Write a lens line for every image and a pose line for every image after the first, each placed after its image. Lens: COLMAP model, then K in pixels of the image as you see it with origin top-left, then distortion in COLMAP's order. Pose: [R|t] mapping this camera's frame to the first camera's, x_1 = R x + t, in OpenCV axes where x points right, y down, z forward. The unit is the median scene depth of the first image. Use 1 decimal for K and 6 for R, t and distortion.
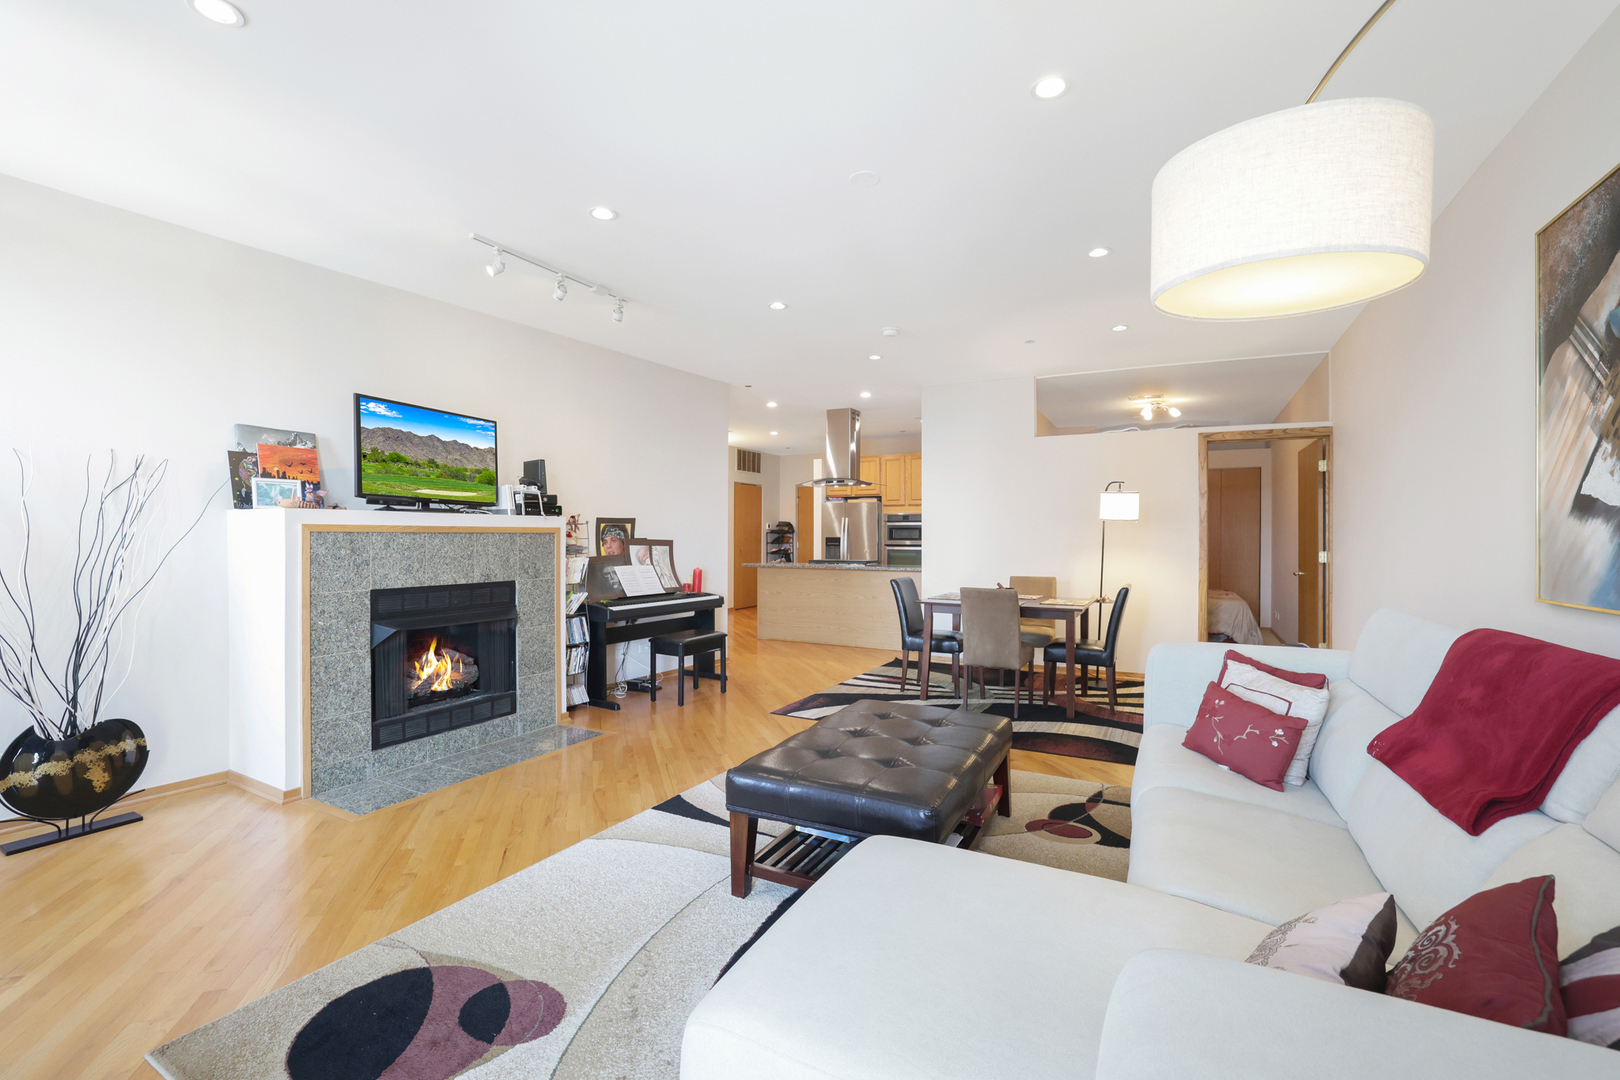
lens RADIAL K [[709.8, 0, 797.5], [0, 709.8, 555.3], [0, 0, 1]] dist [-0.037450, 0.010548]
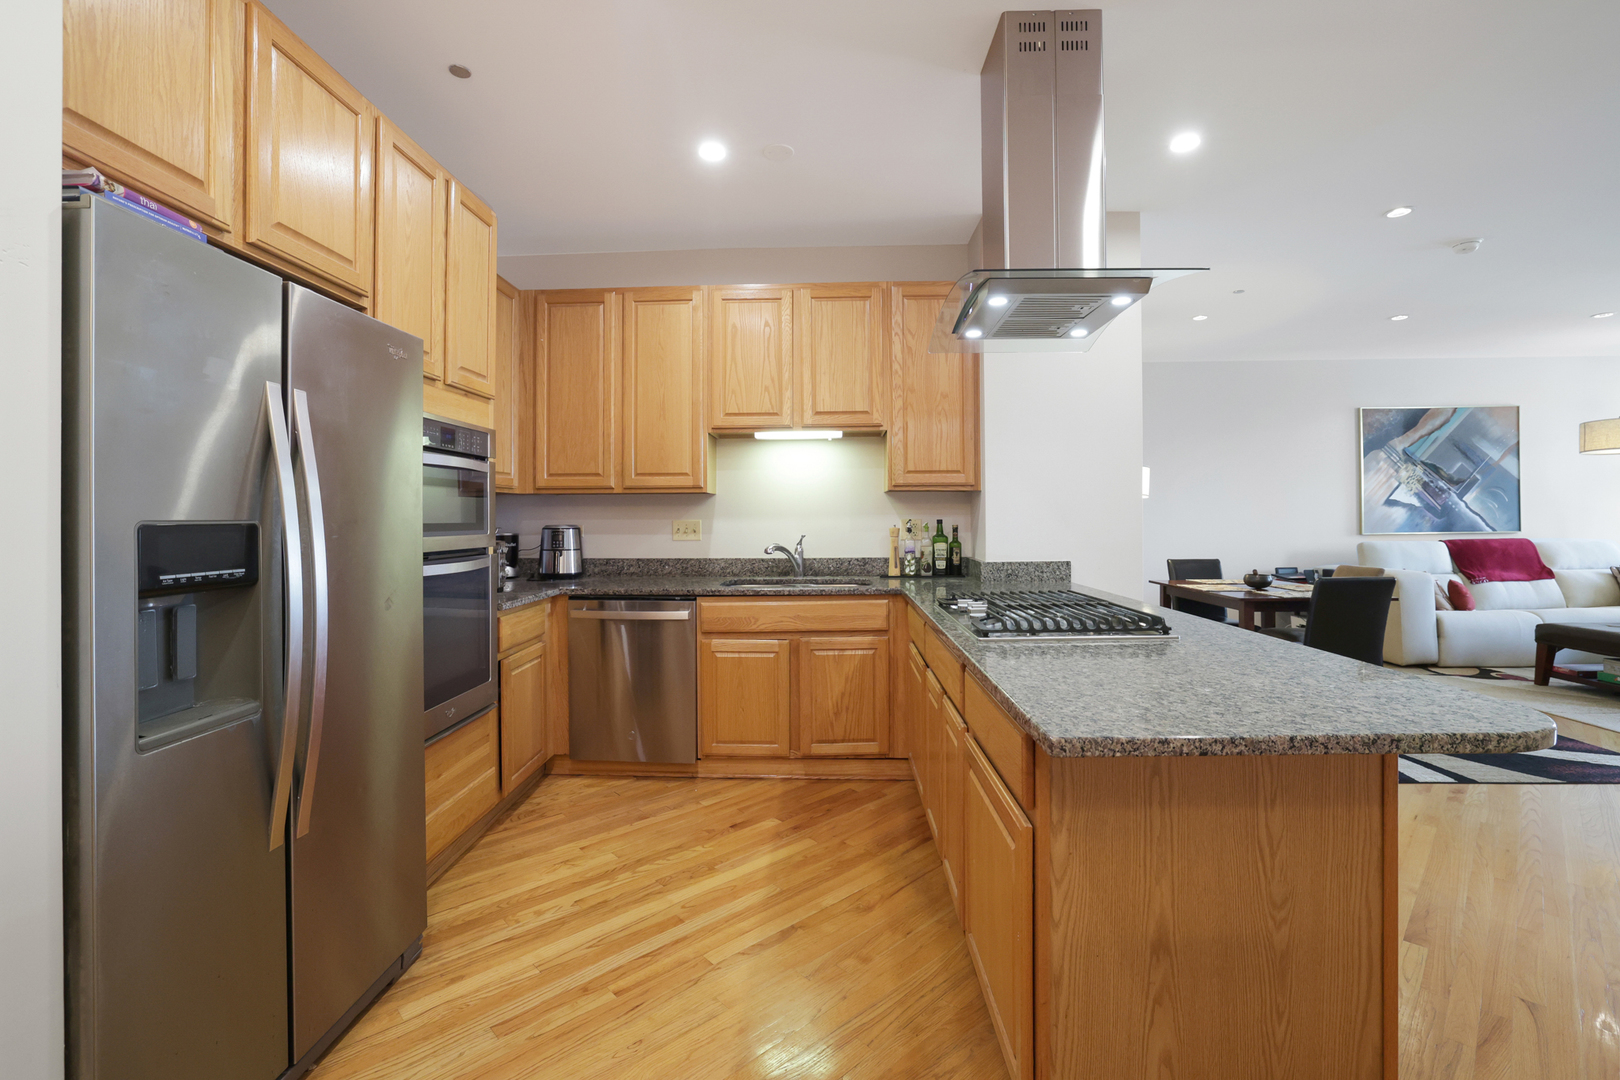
lens RADIAL K [[709.8, 0, 792.4], [0, 709.8, 509.7], [0, 0, 1]] dist [-0.037450, 0.010548]
pose [[-0.453653, 0.011359, 0.891106, -0.183700], [0.028843, 0.999582, 0.001942, -0.045504], [-0.890712, 0.026583, -0.453791, 1.820869]]
